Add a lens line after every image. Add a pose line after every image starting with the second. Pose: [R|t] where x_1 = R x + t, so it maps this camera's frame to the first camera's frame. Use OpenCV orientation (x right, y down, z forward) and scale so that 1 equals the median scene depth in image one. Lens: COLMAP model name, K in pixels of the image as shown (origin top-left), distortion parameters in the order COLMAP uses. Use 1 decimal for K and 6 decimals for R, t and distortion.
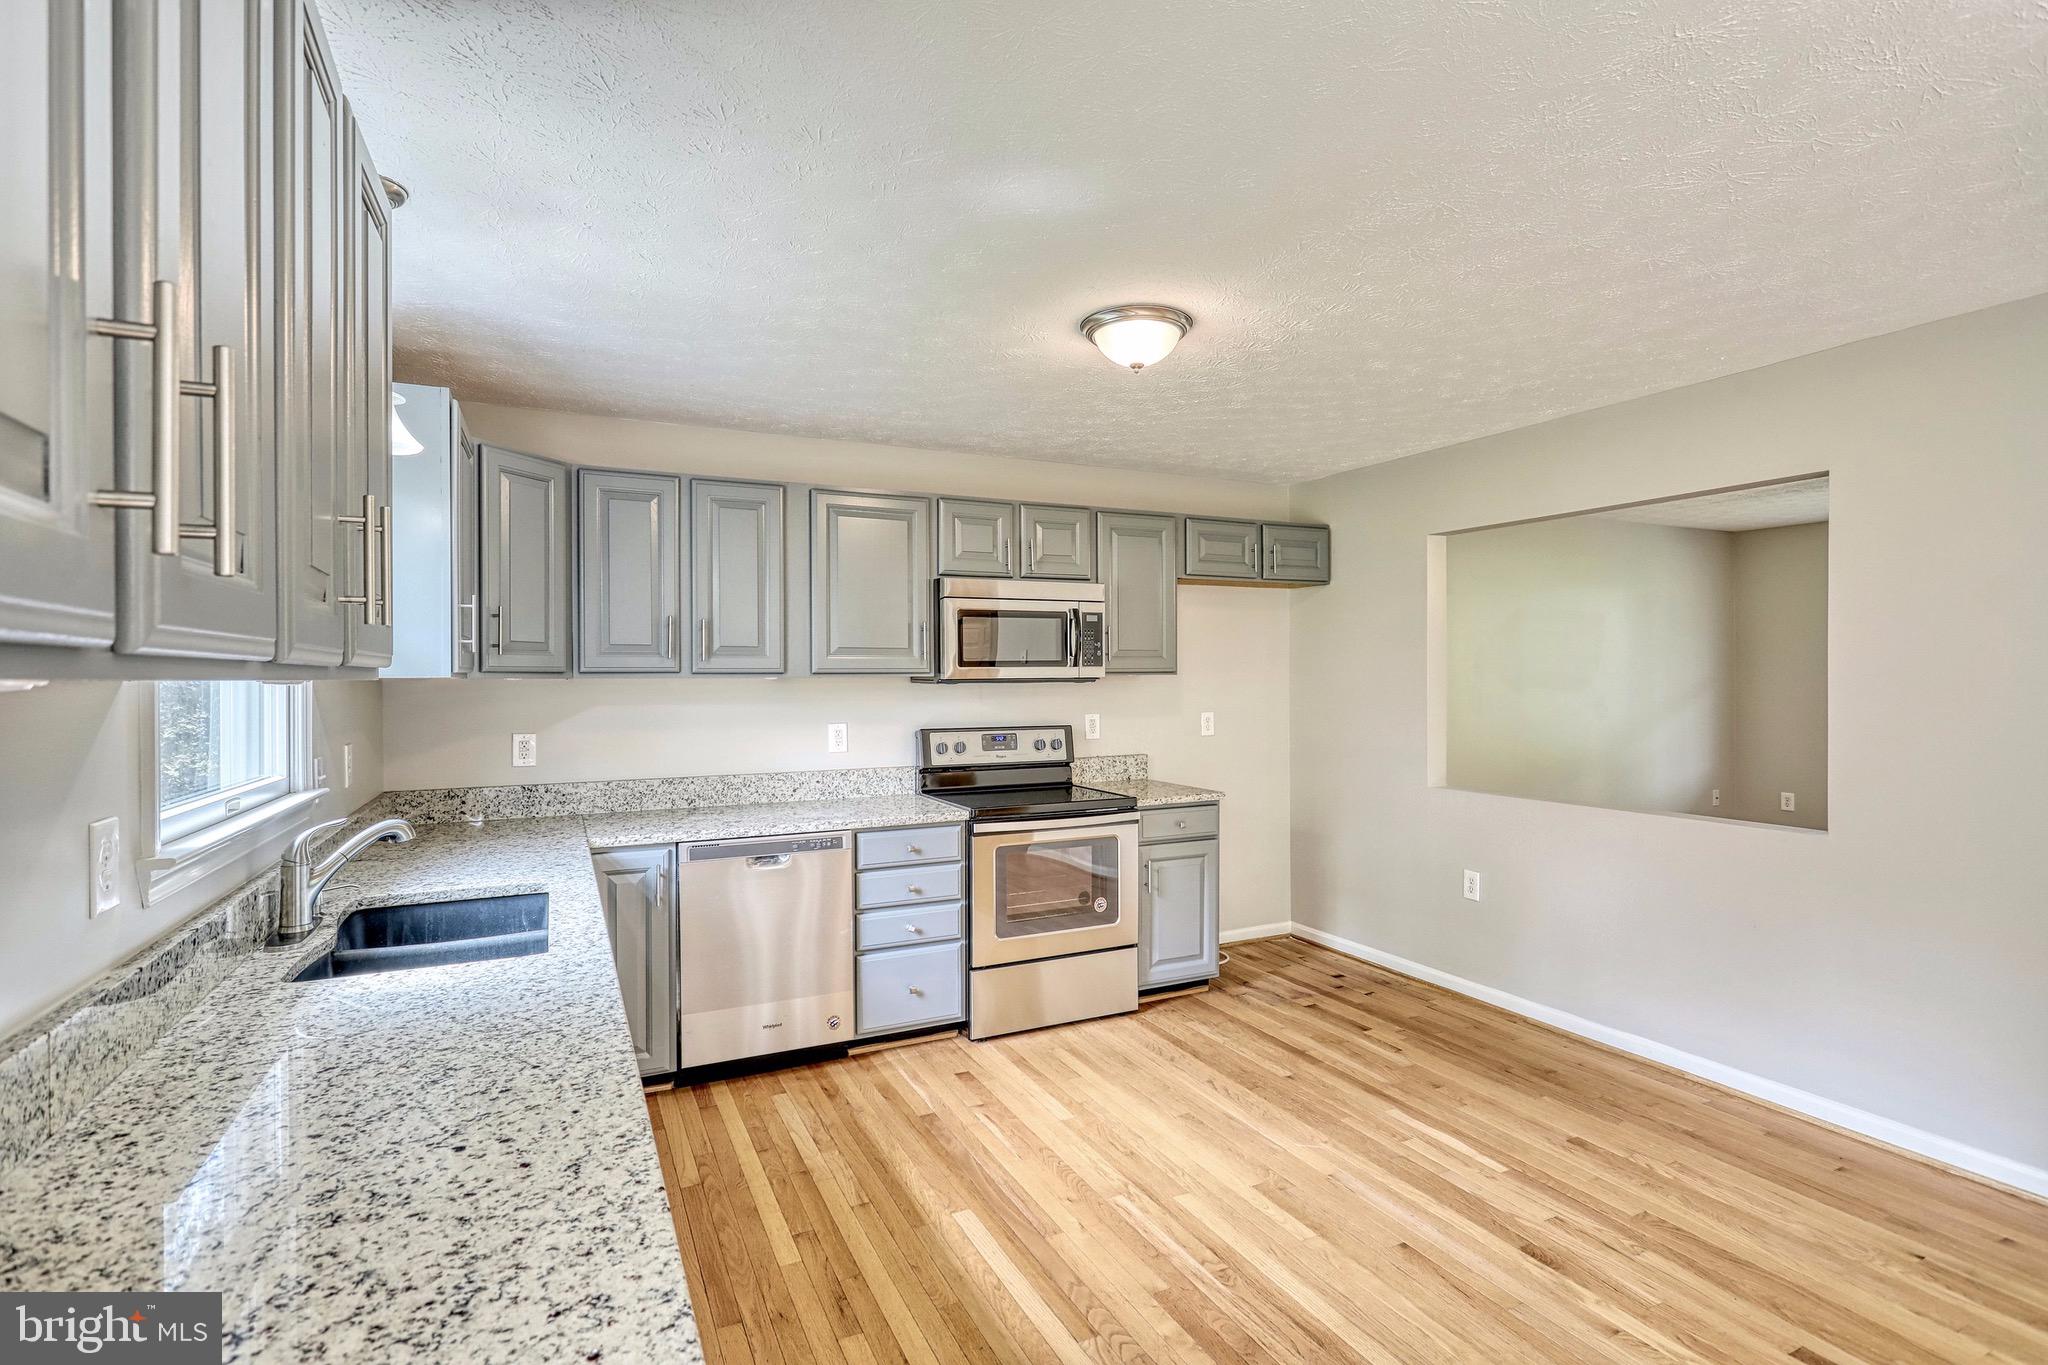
lens RADIAL K [[966.8, 0, 1026.8], [0, 966.8, 686.4], [0, 0, 1]] dist [-0.001401, 0.000139]
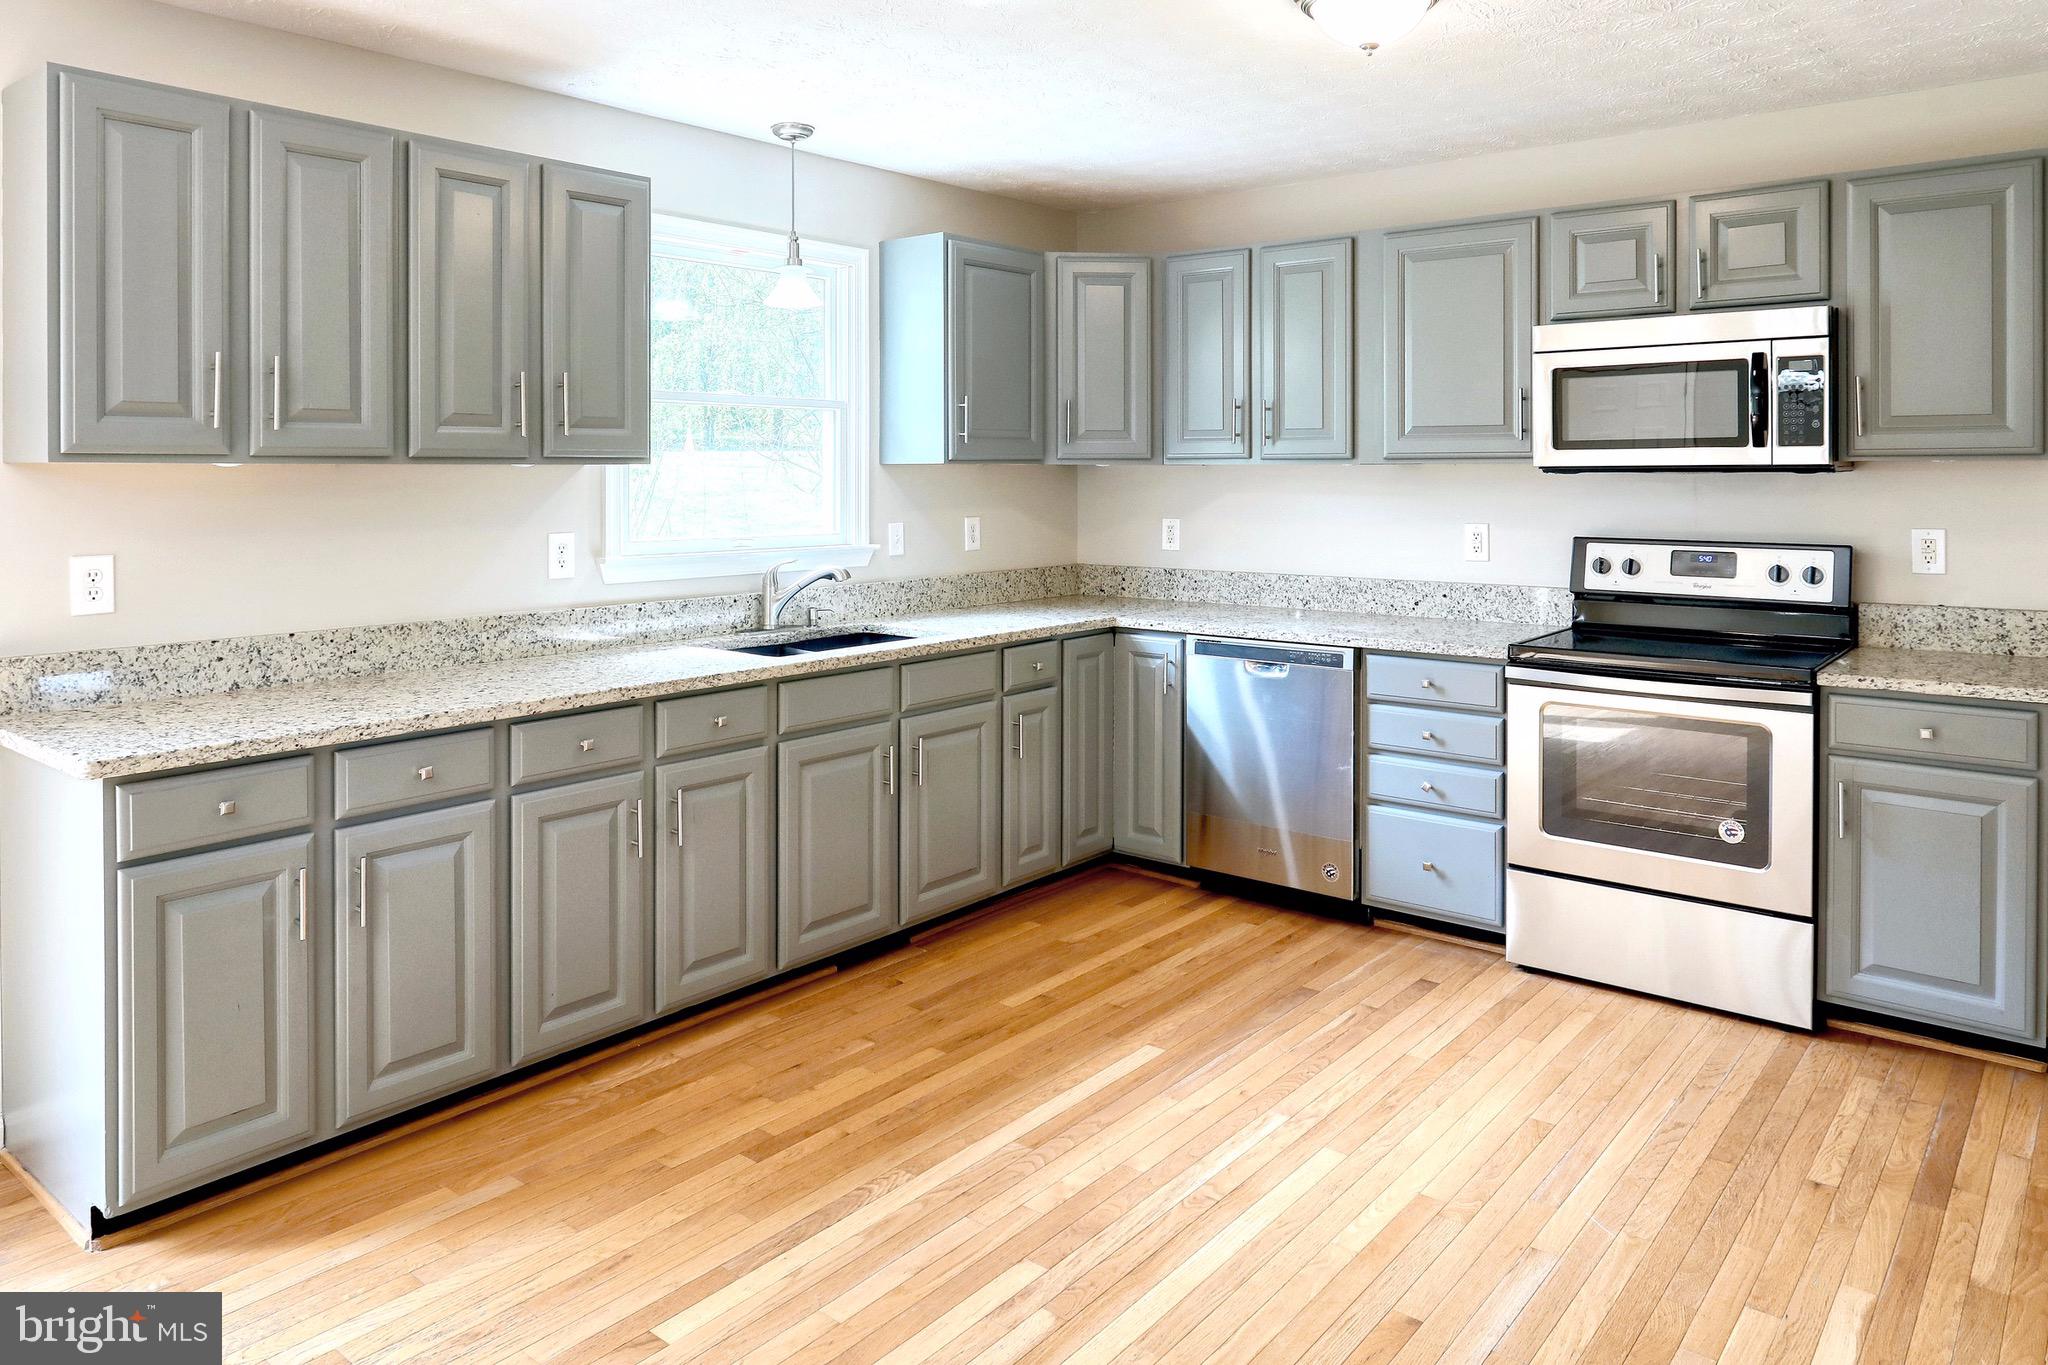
lens RADIAL K [[1380.1, 0, 1017.2], [0, 1380.1, 479.4], [0, 0, 1]] dist [-0.019756, 0.004468]
pose [[0.408950, 0.009042, -0.912512, 0.738934], [-0.009622, 0.999938, 0.005596, 0.000217], [0.912506, 0.006491, 0.409011, 0.240591]]
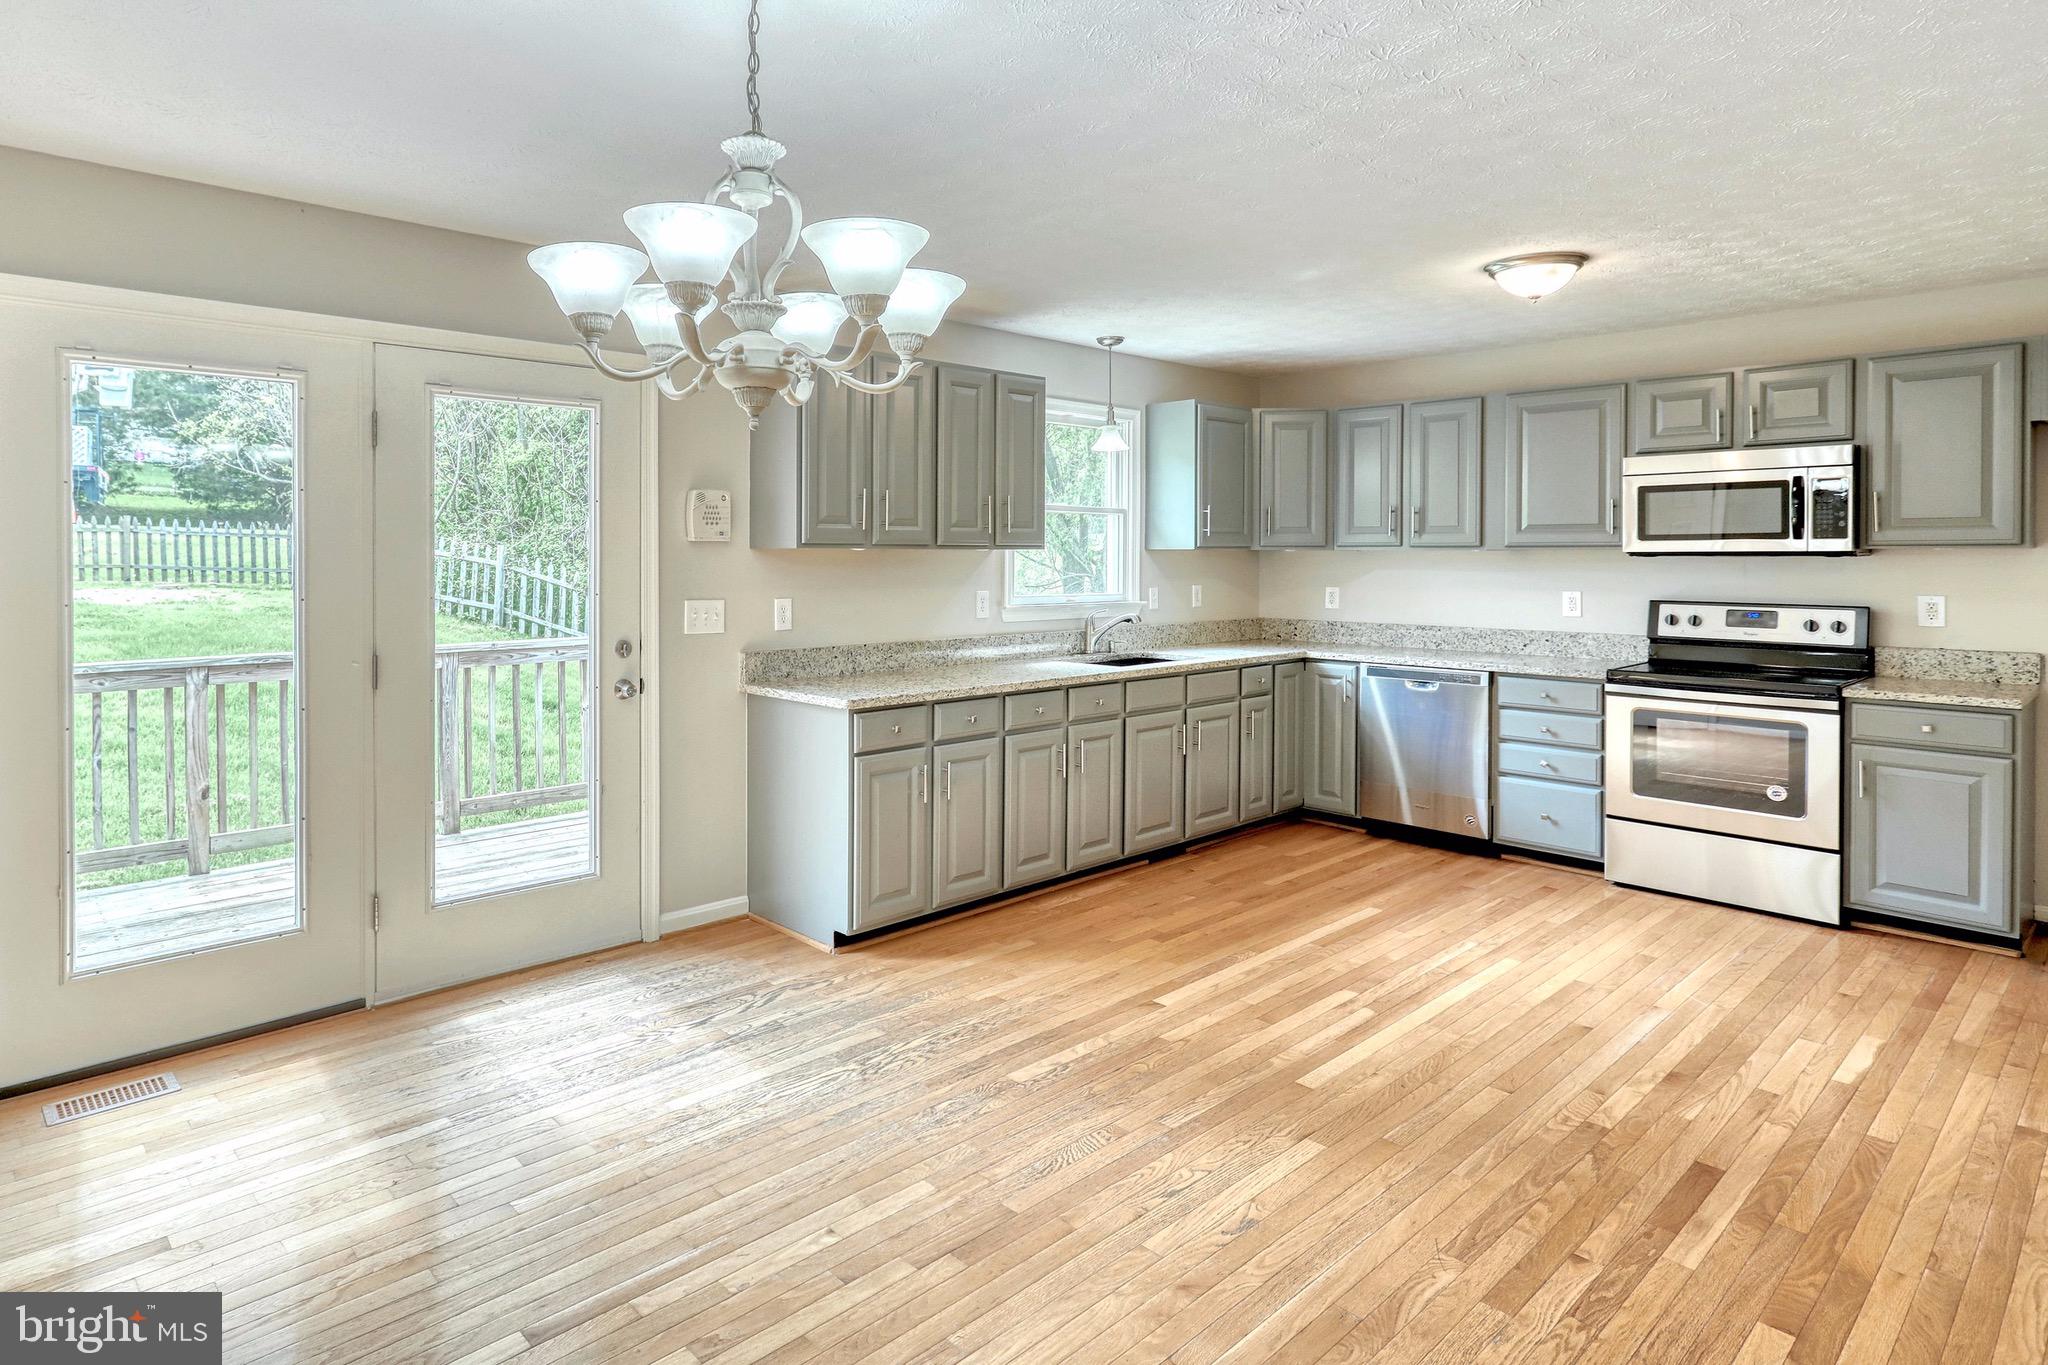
lens RADIAL K [[1140.0, 0, 864.8], [0, 1140.0, 563.9], [0, 0, 1]] dist [0.002480, 0.002515]
pose [[0.242739, 0.012556, -0.970010, 1.001907], [-0.011894, 0.999880, 0.009967, 0.003552], [0.970019, 0.009118, 0.242860, -0.135747]]
